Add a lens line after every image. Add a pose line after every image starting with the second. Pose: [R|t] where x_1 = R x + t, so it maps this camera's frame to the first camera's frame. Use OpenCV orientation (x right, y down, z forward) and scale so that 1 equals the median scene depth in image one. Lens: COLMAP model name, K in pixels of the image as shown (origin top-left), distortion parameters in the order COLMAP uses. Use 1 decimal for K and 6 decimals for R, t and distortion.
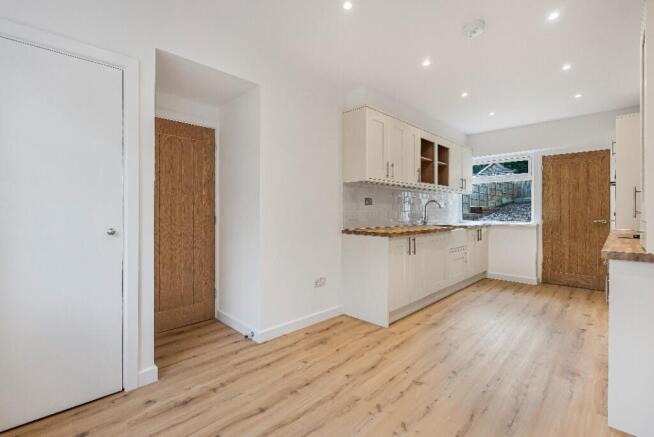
lens RADIAL K [[293.4, 0, 328.0], [0, 293.4, 213.4], [0, 0, 1]] dist [-0.001301, -0.000217]
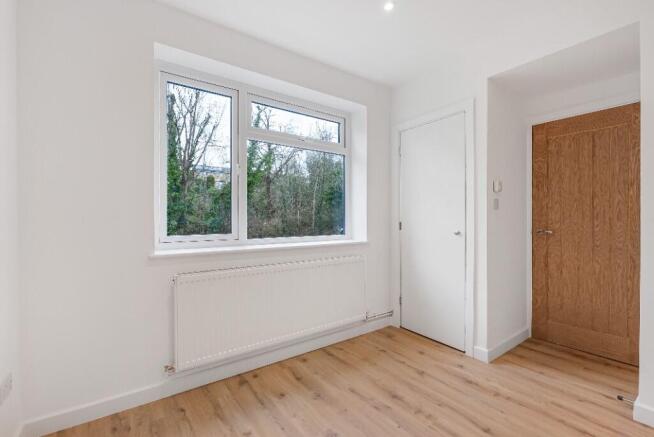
lens RADIAL K [[293.4, 0, 324.8], [0, 293.4, 218.6], [0, 0, 1]] dist [-0.001301, -0.000217]
pose [[-0.168422, 0.002812, -0.985711, 0.452871], [-0.002158, 0.999992, 0.003222, -0.002963], [0.985713, 0.002670, -0.168415, 0.376266]]
